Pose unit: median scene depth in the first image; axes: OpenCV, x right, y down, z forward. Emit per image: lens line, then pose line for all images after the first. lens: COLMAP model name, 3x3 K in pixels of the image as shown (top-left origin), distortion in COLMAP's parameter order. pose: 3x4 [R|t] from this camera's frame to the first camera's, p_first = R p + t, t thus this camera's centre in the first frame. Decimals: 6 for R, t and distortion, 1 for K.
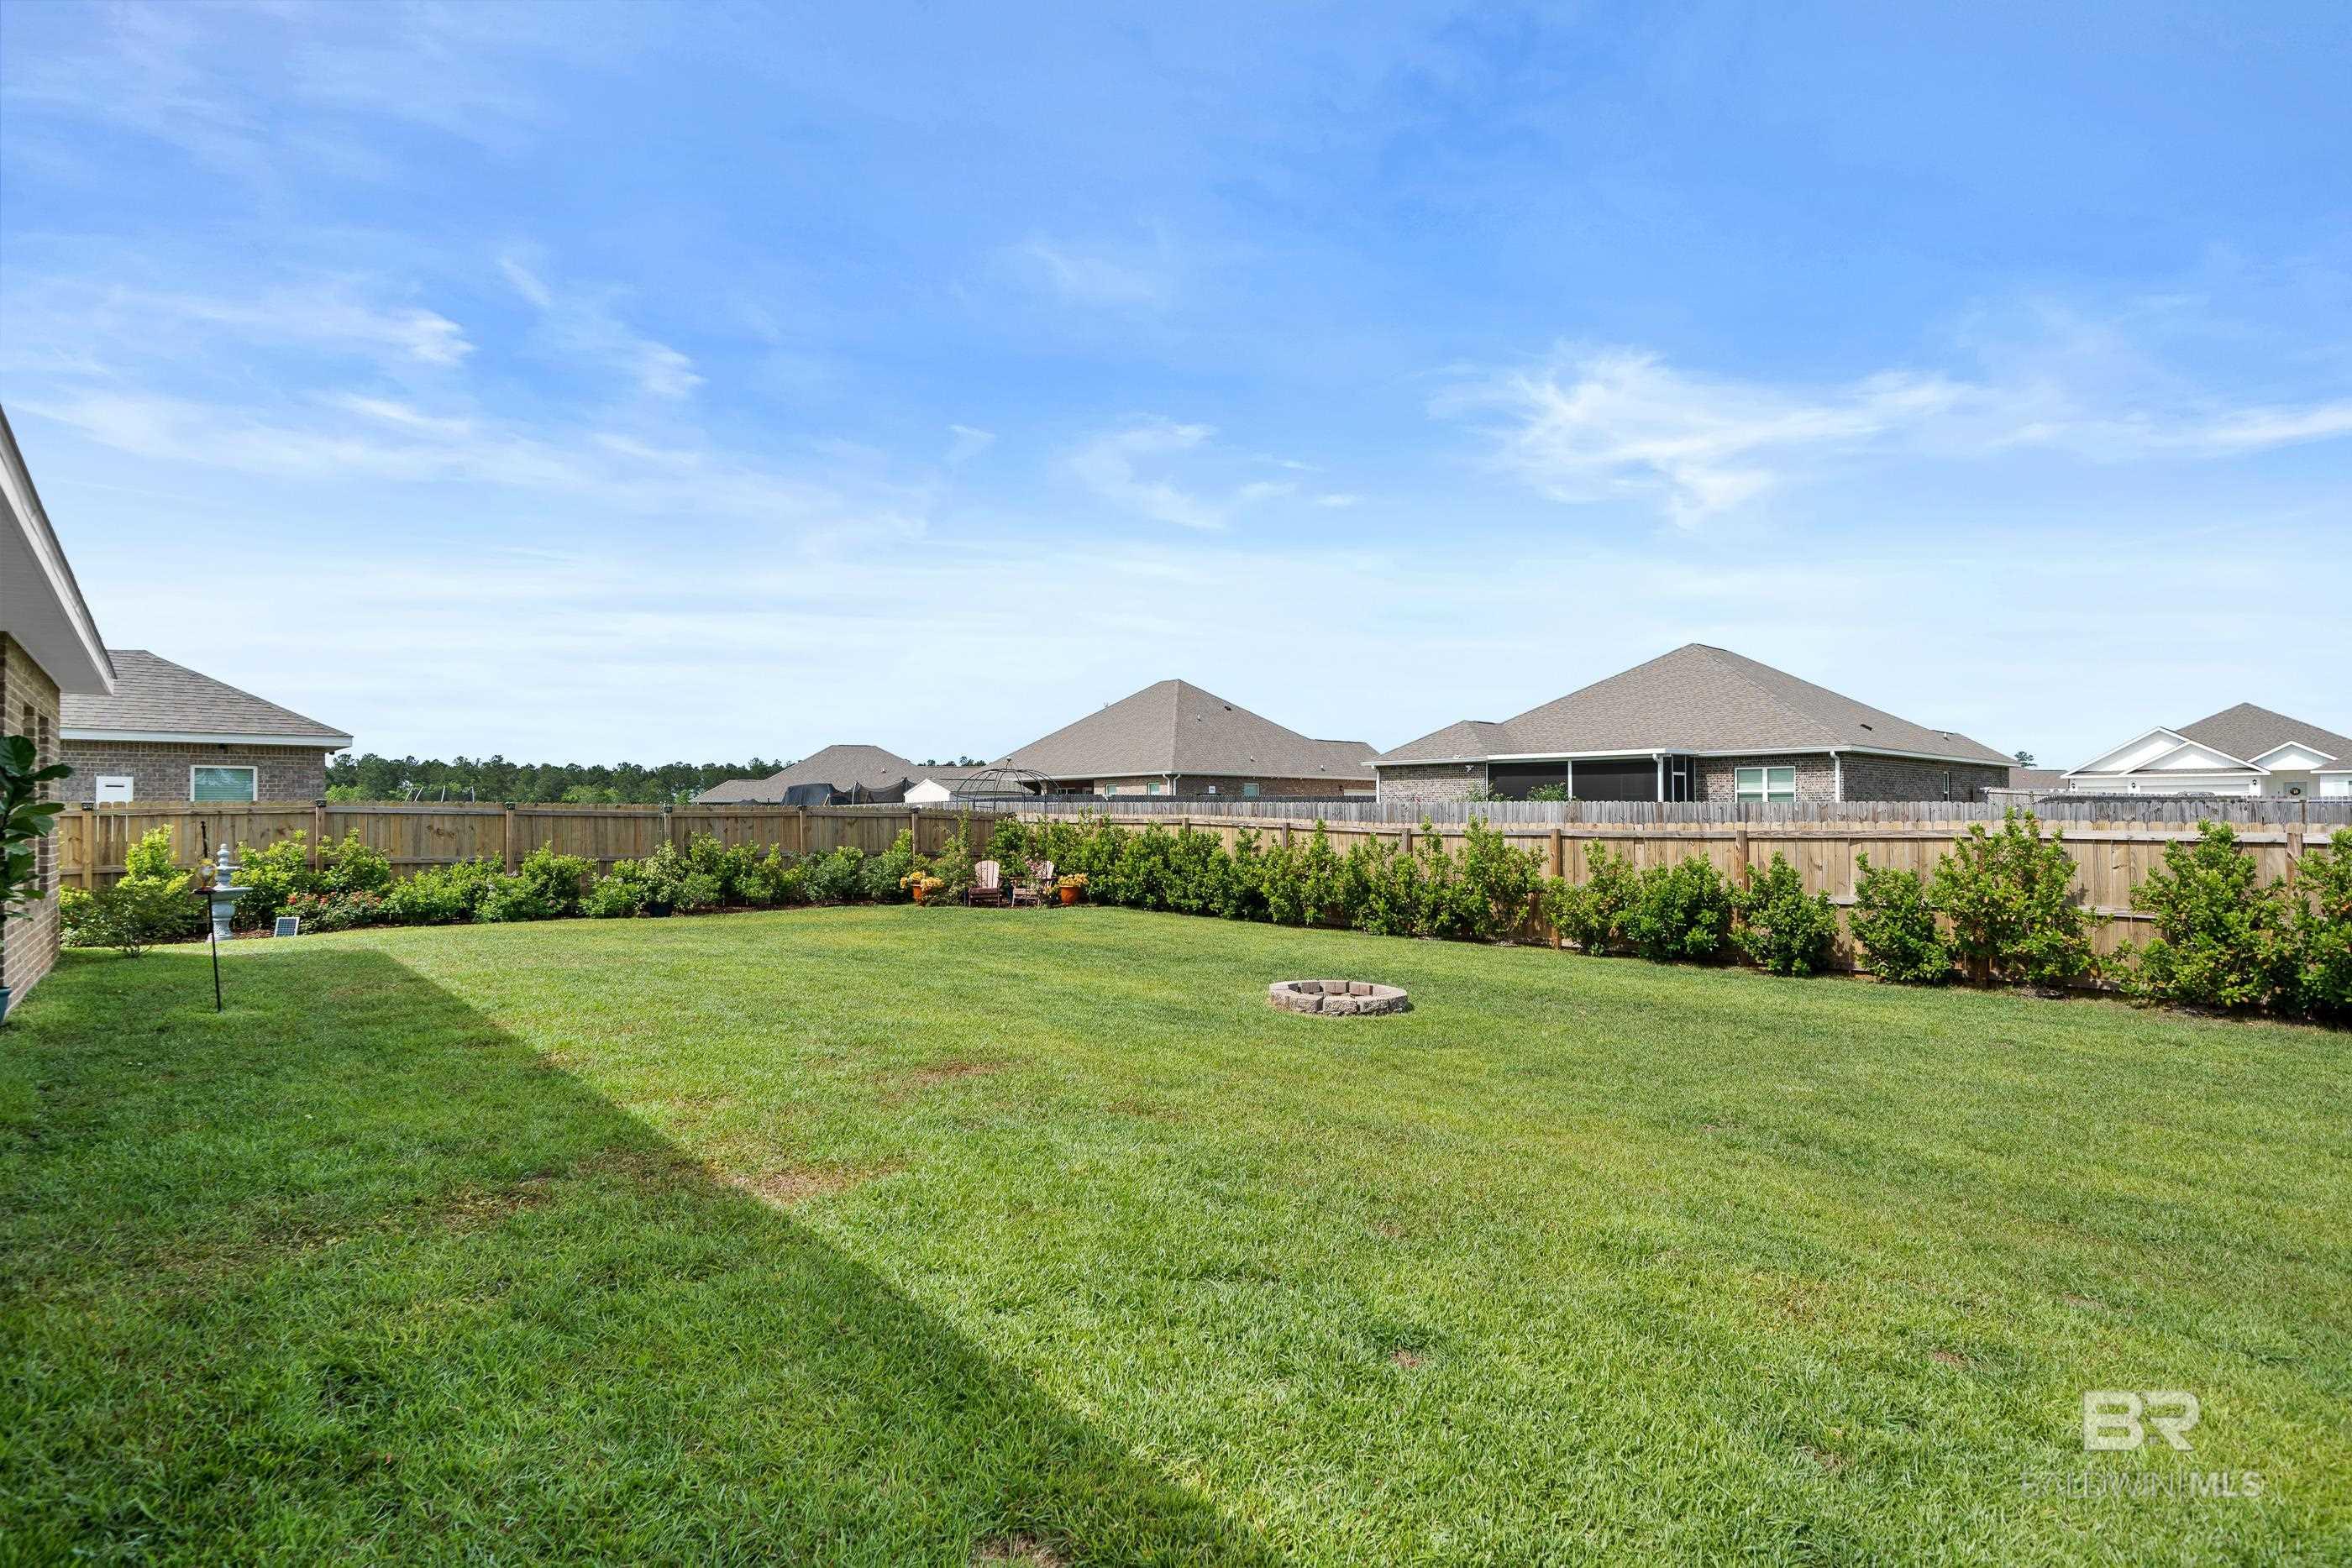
lens RADIAL K [[1139.1, 0, 1164.3], [0, 1139.1, 795.6], [0, 0, 1]] dist [0.002620, 0.000094]
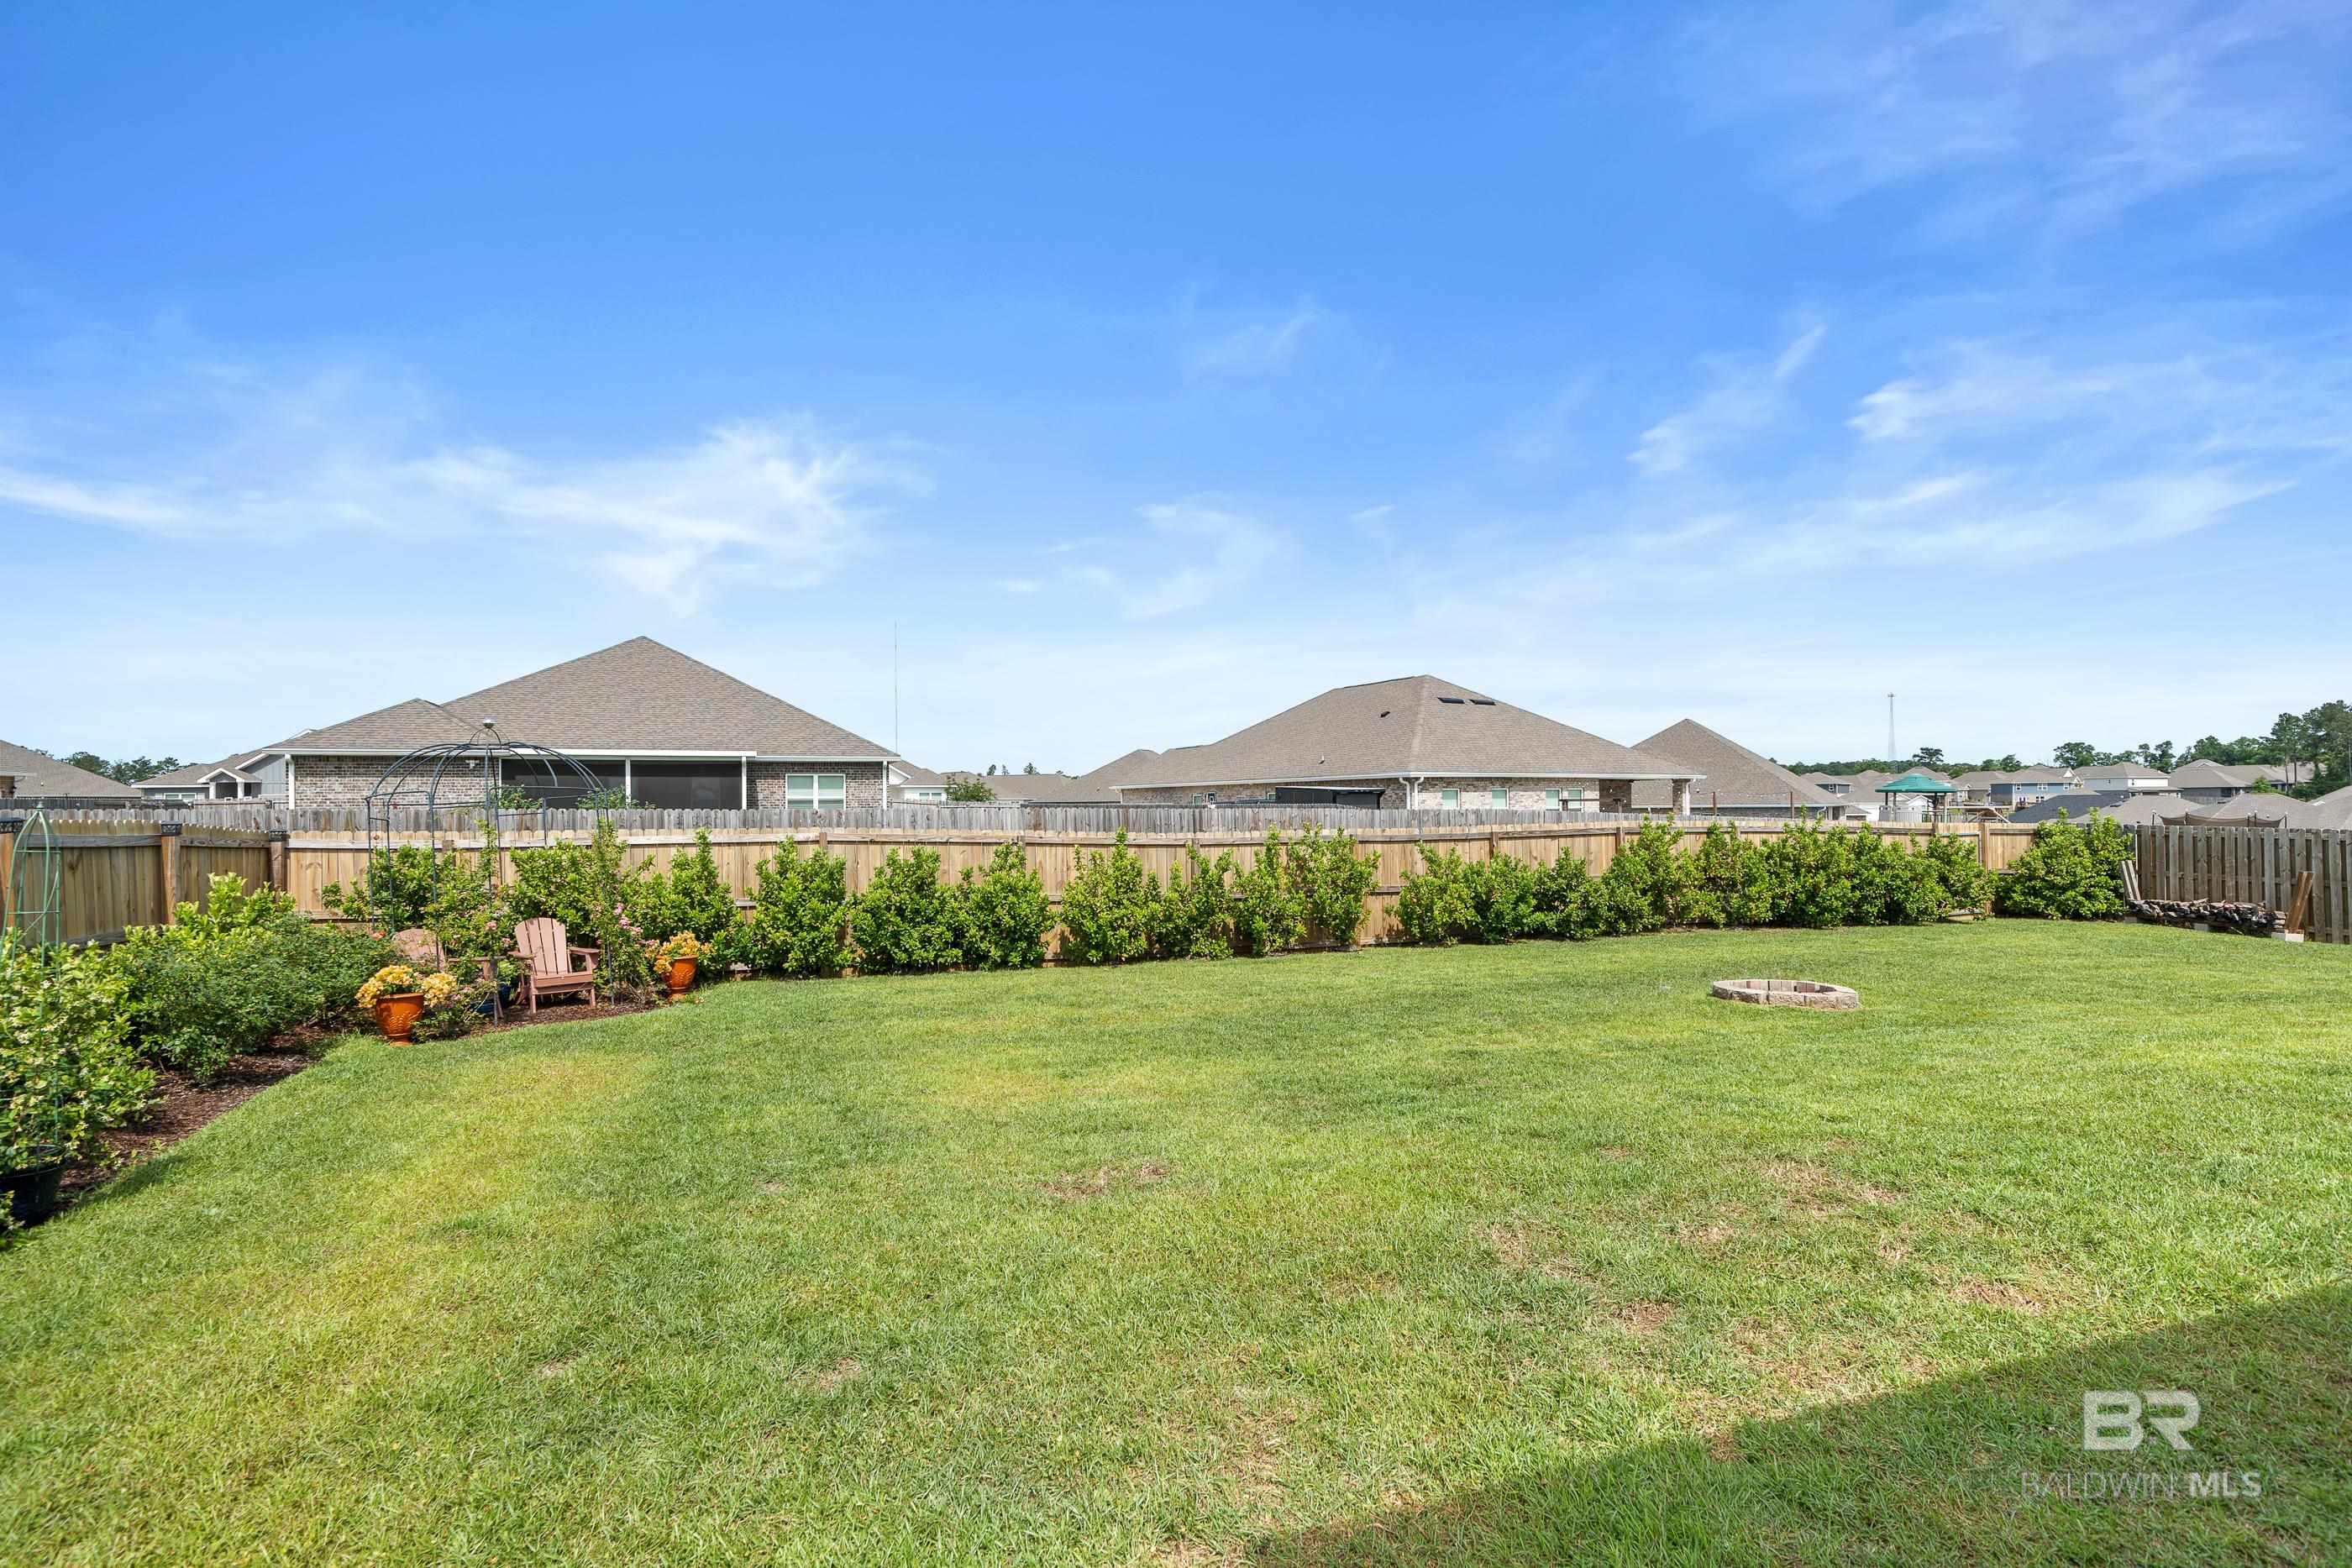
lens RADIAL K [[1139.1, 0, 1173.6], [0, 1139.1, 783.3], [0, 0, 1]] dist [0.002620, 0.000094]
pose [[0.383947, 0.018994, 0.923160, -0.490964], [-0.004775, 0.999816, -0.018585, 0.001628], [-0.923343, 0.002728, 0.383967, 0.521721]]
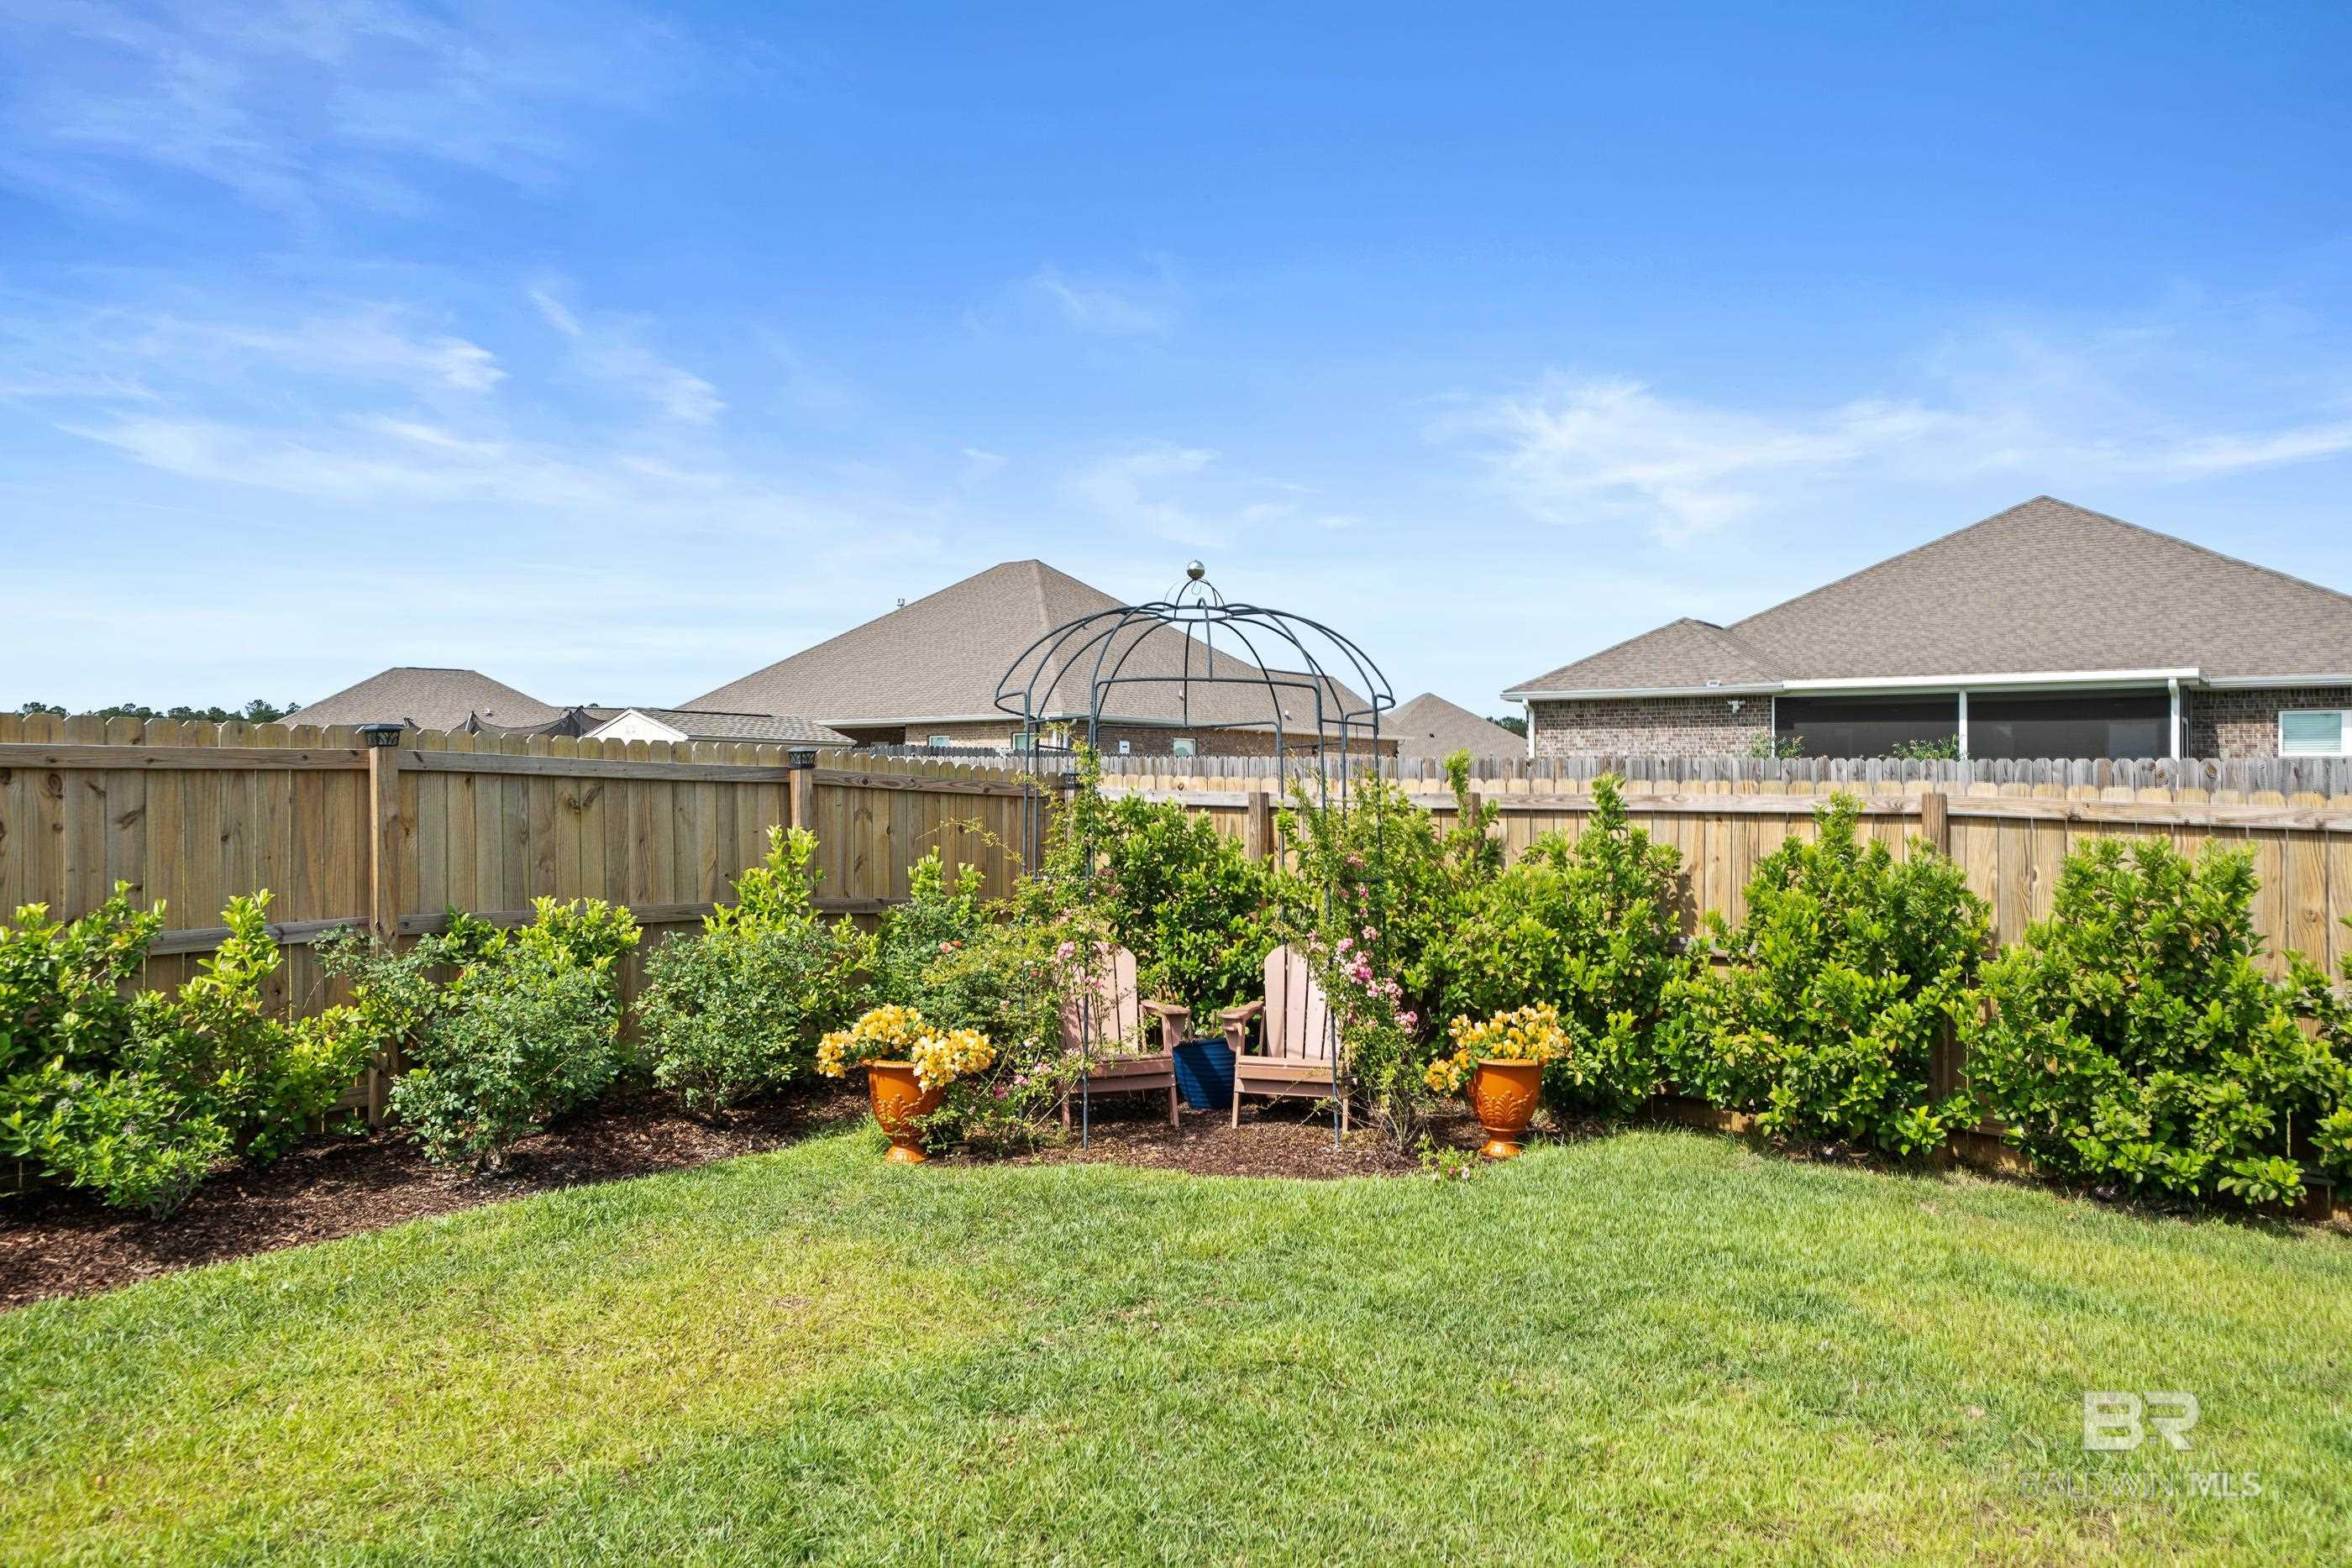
lens RADIAL K [[1603.7, 0, 1177.8], [0, 1603.7, 789.4], [0, 0, 1]] dist [0.001729, 0.000574]
pose [[0.984445, 0.010812, 0.175360, -0.207196], [-0.013249, 0.999831, 0.012733, 0.014763], [-0.175193, -0.014858, 0.984422, 0.626737]]
